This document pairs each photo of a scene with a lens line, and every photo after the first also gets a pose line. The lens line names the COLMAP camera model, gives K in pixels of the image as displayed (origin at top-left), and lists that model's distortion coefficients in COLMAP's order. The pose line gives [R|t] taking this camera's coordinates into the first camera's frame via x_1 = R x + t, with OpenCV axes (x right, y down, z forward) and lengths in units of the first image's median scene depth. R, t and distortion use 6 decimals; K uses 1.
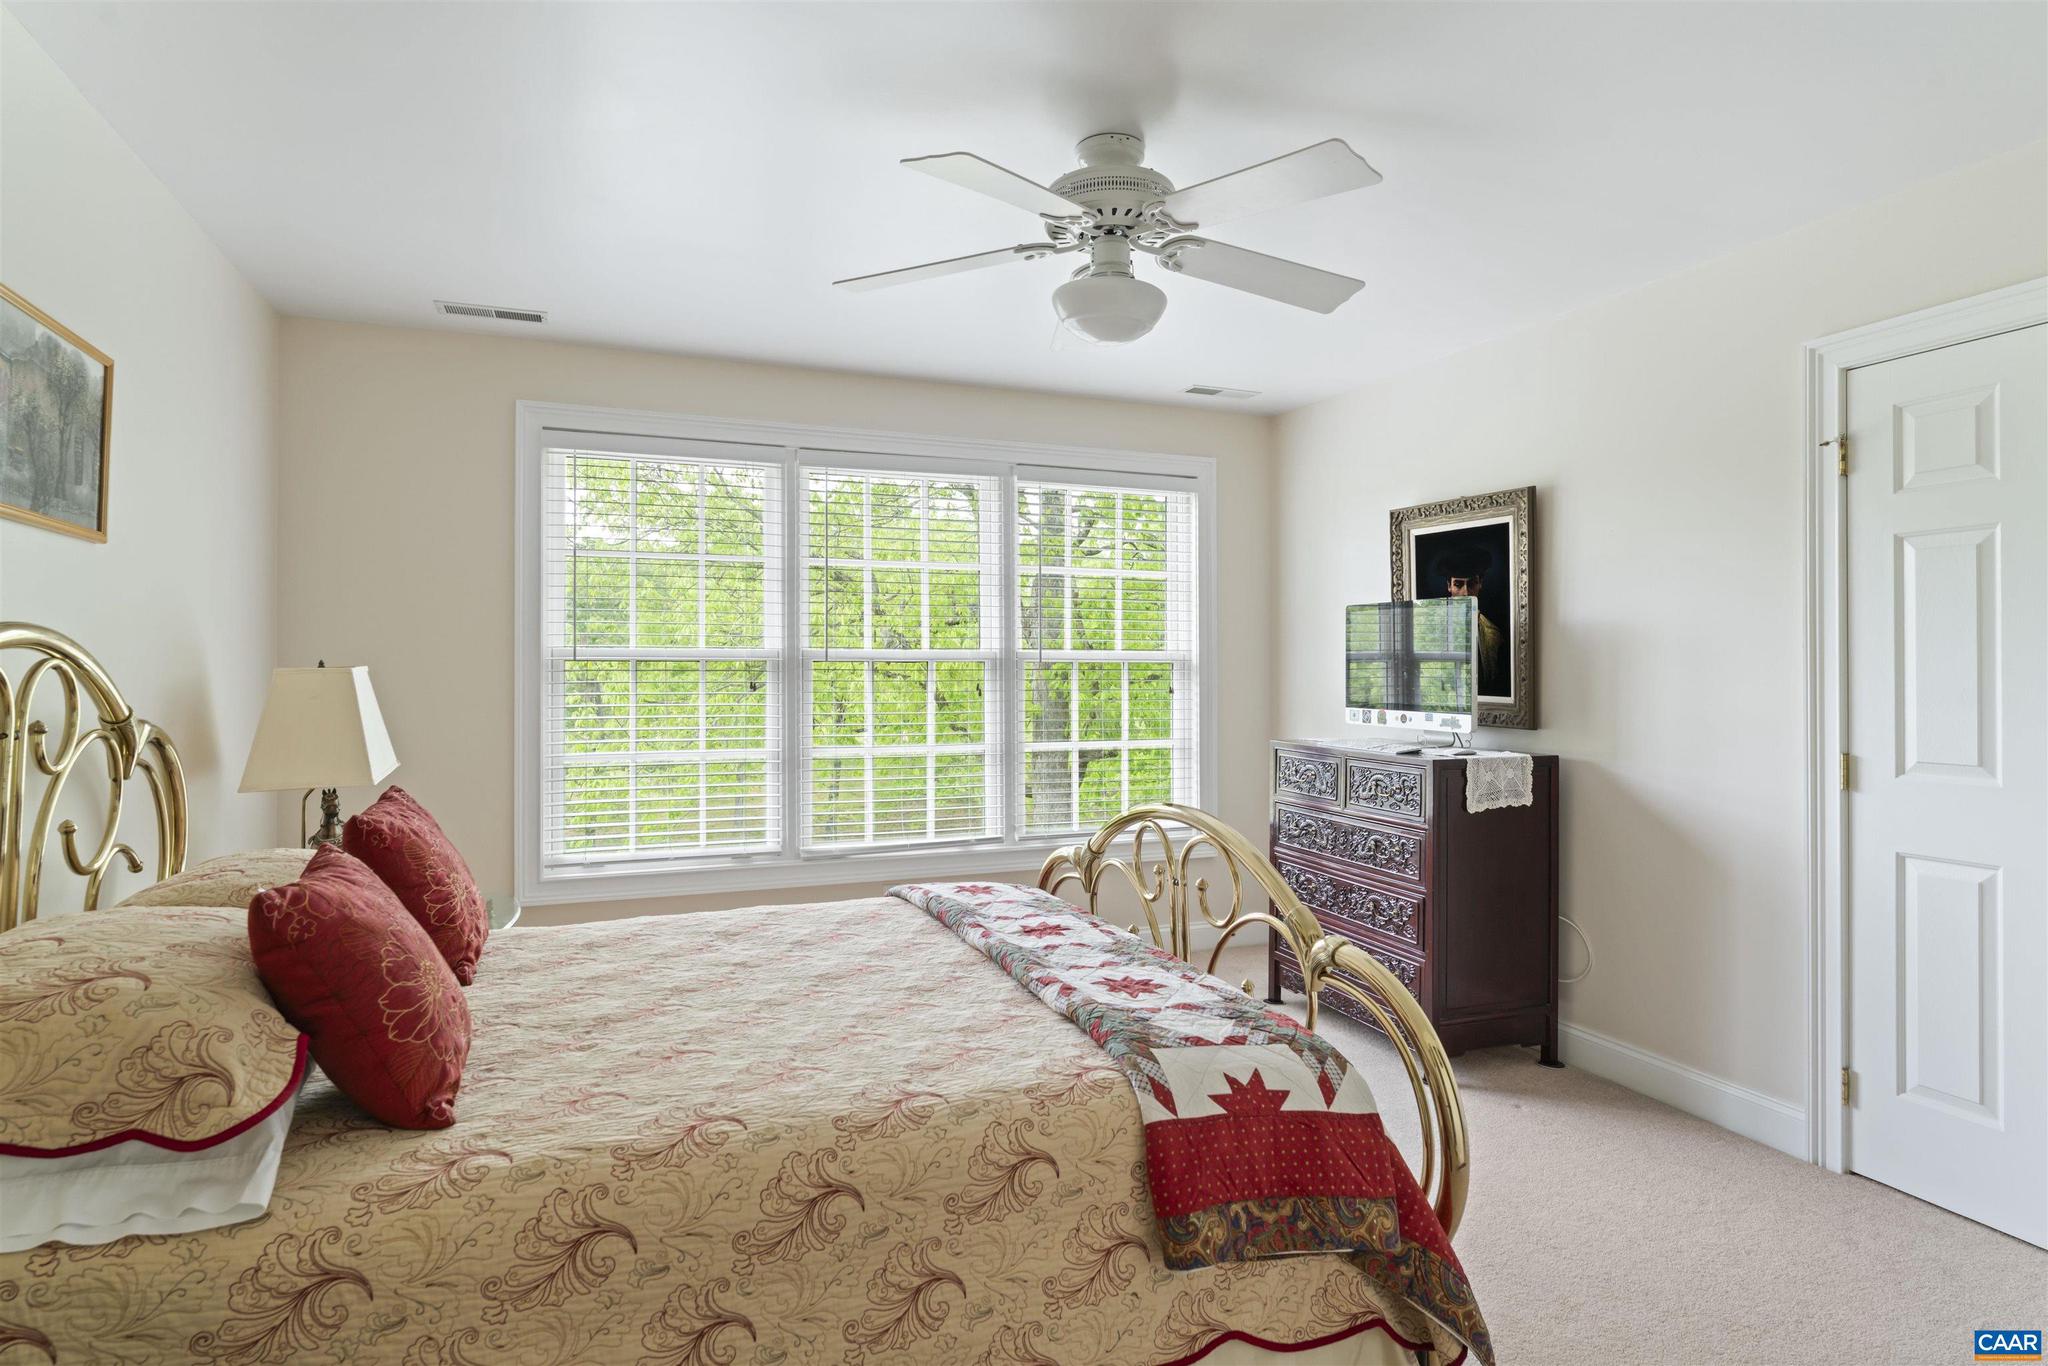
lens RADIAL K [[1090.6, 0, 1010.5], [0, 1090.6, 669.8], [0, 0, 1]] dist [-0.001800, -0.000817]
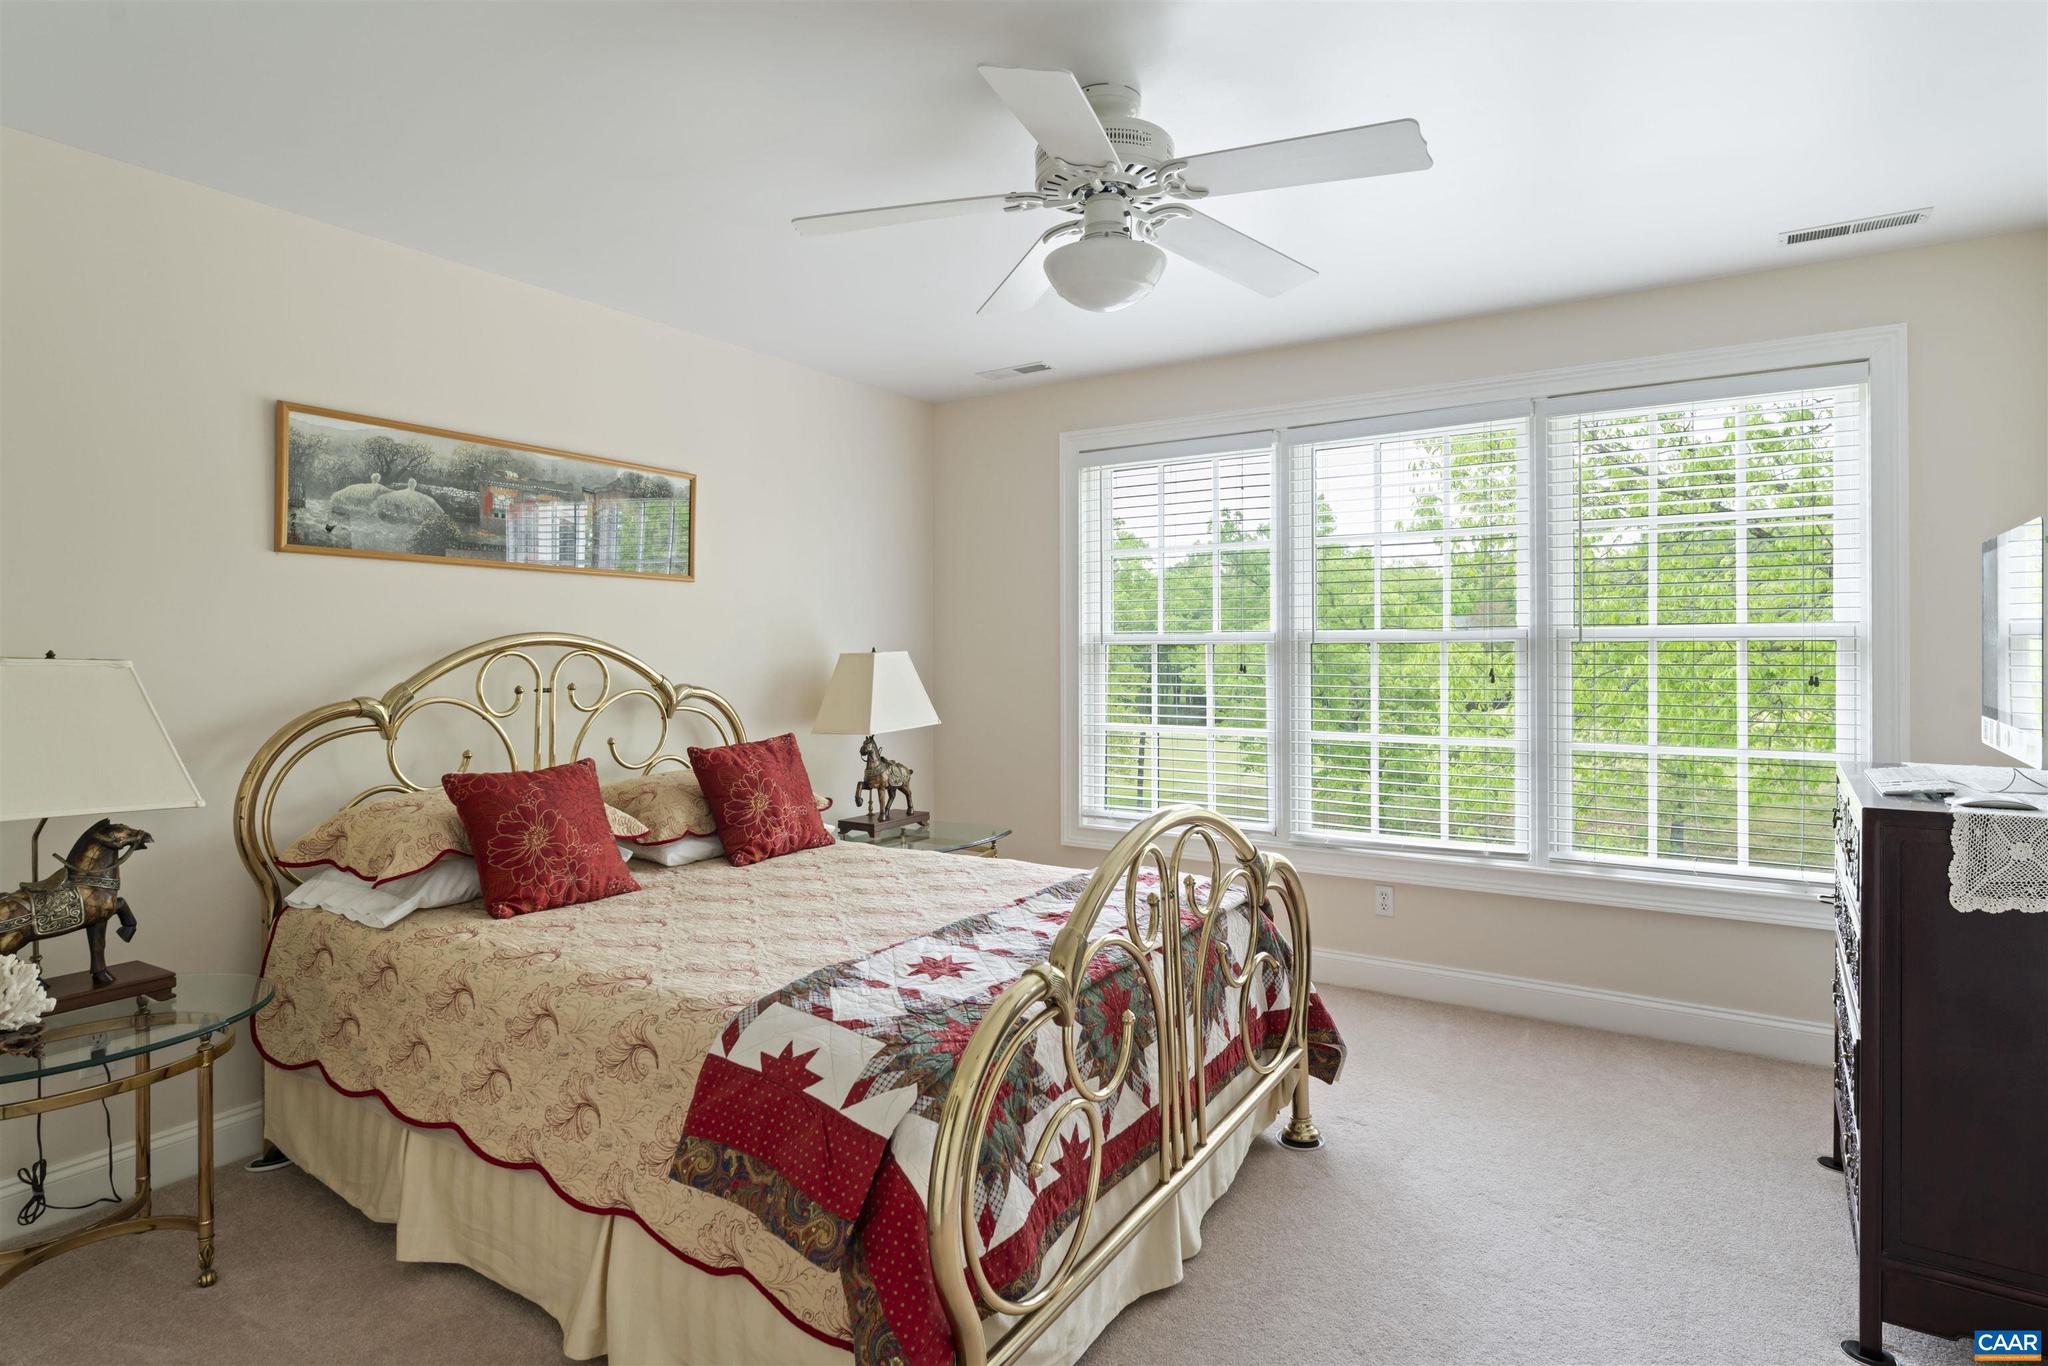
lens RADIAL K [[1090.6, 0, 1023.8], [0, 1090.6, 654.1], [0, 0, 1]] dist [-0.001800, -0.000817]
pose [[0.578579, 0.001550, -0.815625, 1.143291], [0.004078, 0.999980, 0.004793, -0.009527], [0.815616, -0.006099, 0.578562, 0.550772]]
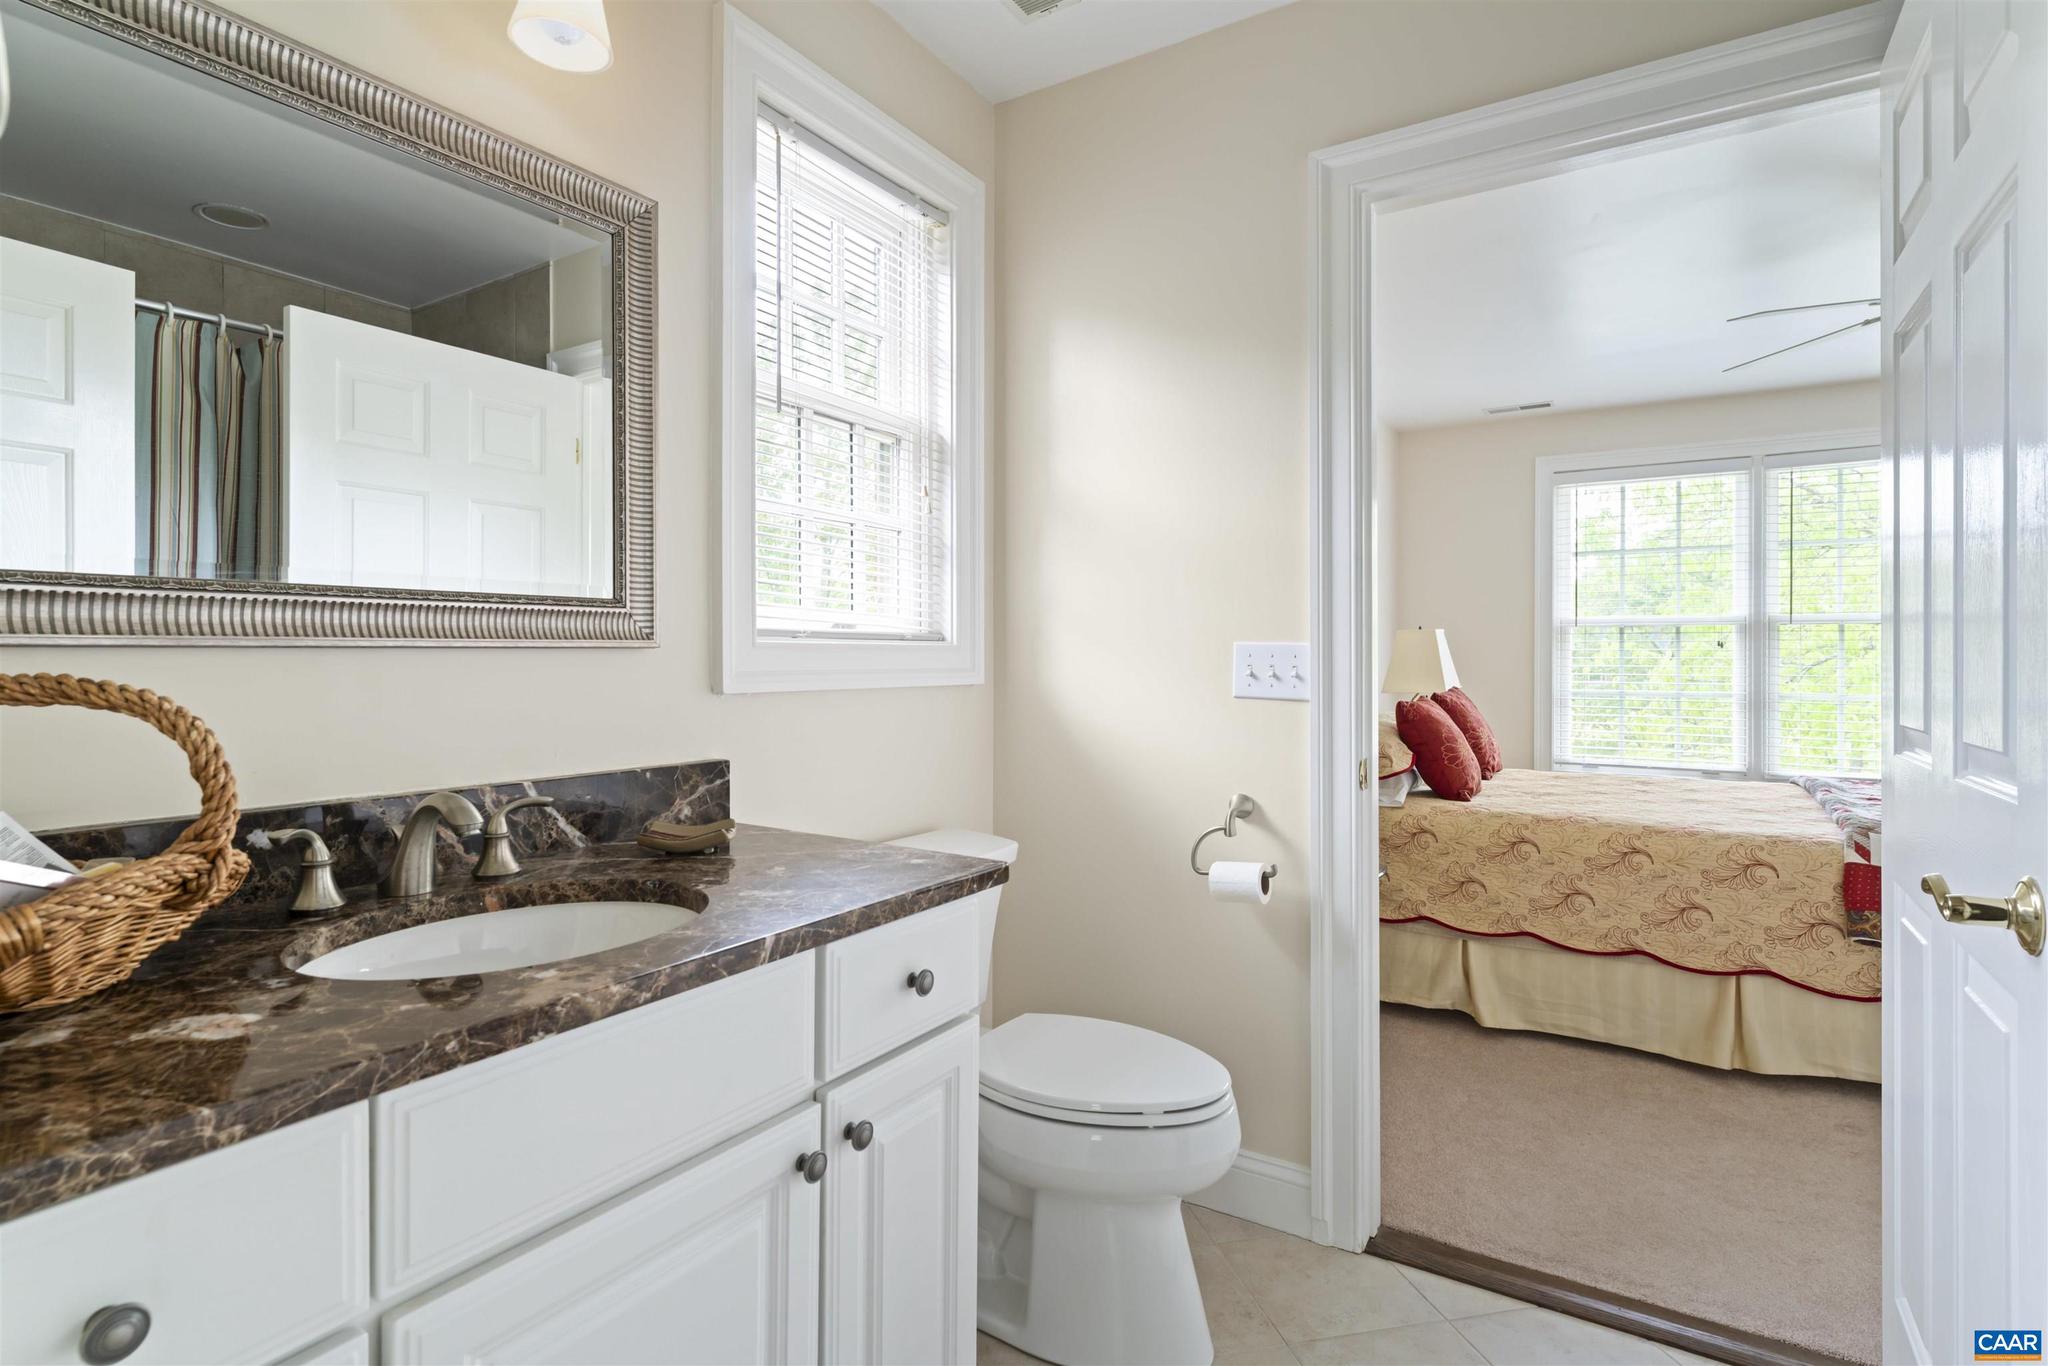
lens RADIAL K [[1017.5, 0, 1016.0], [0, 1017.5, 657.0], [0, 0, 1]] dist [0.004276, -0.000023]
pose [[0.588708, 0.001221, -0.808345, 0.608994], [-0.001281, 0.999999, 0.000577, 0.074917], [0.808345, 0.000696, 0.588709, -0.967605]]
